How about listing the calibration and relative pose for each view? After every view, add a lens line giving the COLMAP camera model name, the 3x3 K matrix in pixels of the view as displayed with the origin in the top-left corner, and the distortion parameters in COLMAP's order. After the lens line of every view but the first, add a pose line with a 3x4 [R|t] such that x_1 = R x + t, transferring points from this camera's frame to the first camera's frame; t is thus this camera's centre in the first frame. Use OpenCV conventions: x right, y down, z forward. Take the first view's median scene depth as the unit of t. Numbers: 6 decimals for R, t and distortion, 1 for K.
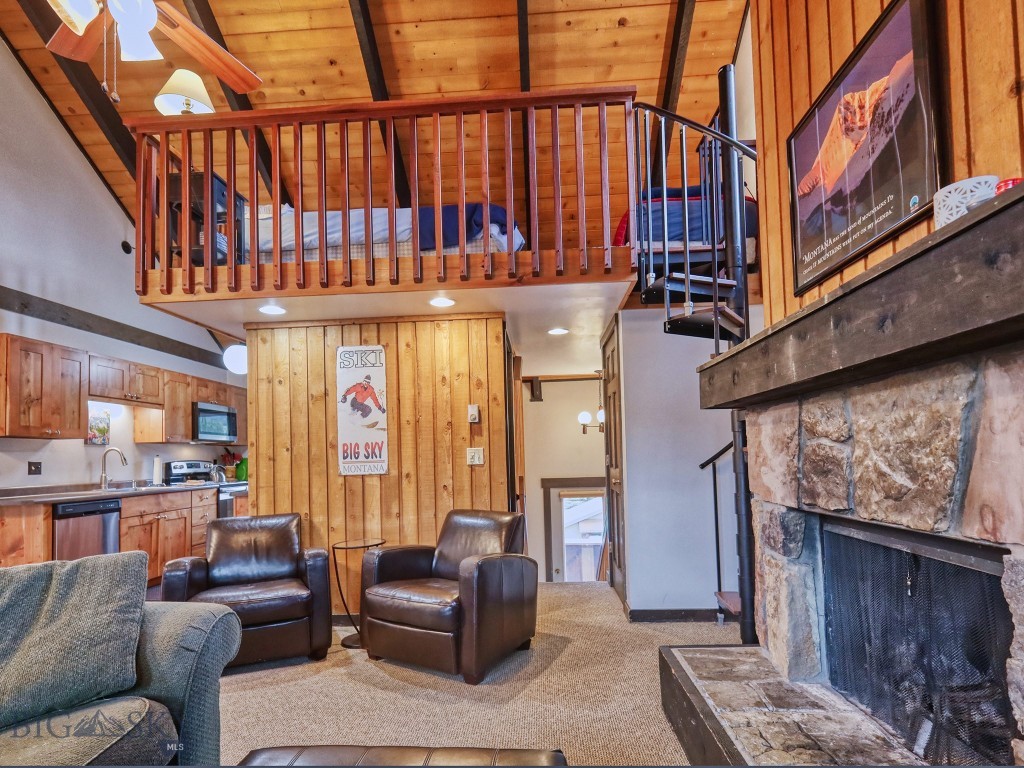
lens RADIAL K [[548.5, 0, 519.1], [0, 548.5, 433.1], [0, 0, 1]] dist [0.001075, 0.000066]
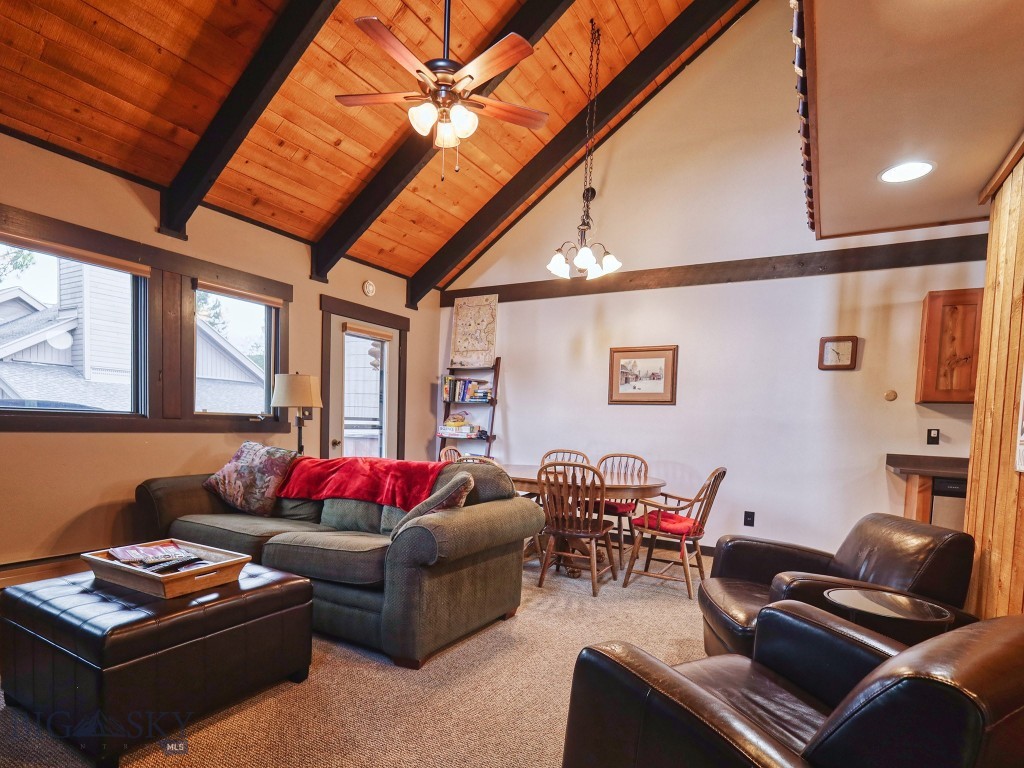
lens RADIAL K [[548.5, 0, 516.6], [0, 548.5, 453.4], [0, 0, 1]] dist [0.001075, 0.000066]
pose [[-0.447407, 0.060168, -0.892304, 0.252488], [0.012985, 0.998066, 0.060789, 0.029986], [0.894236, 0.015611, -0.447323, 0.838698]]
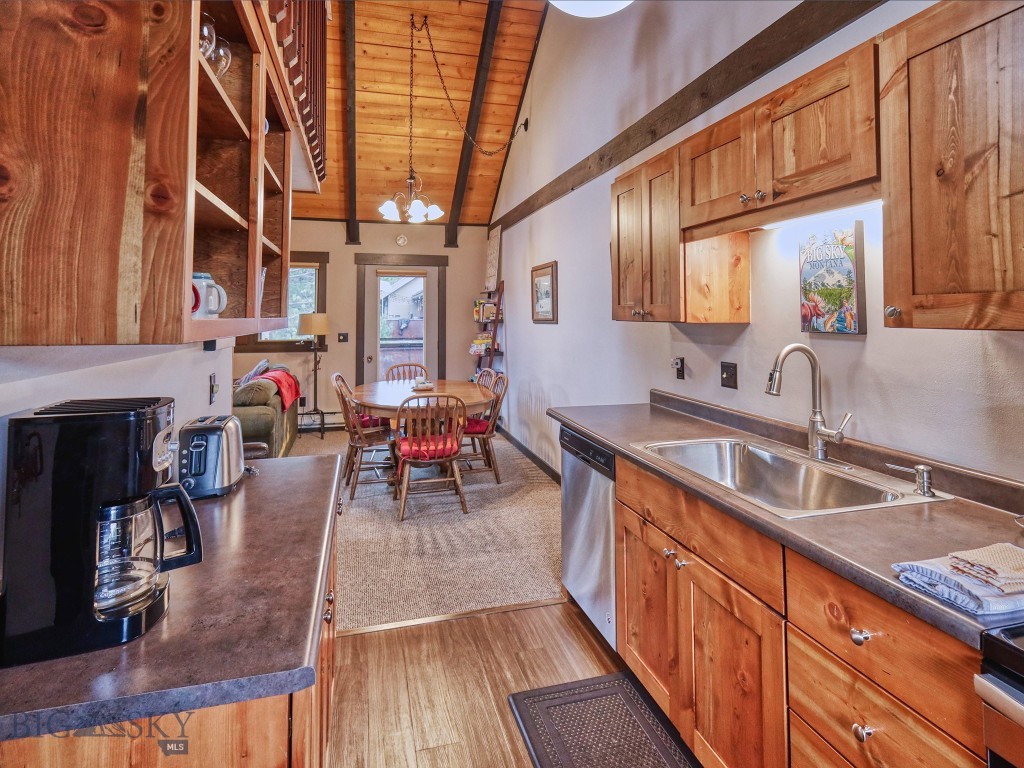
lens RADIAL K [[548.5, 0, 517.4], [0, 548.5, 292.4], [0, 0, 1]] dist [0.001075, 0.000066]
pose [[-0.943977, 0.012459, -0.329776, -0.603388], [0.039010, 0.996494, -0.074018, 0.017048], [0.327697, -0.082736, -0.941153, 1.720711]]
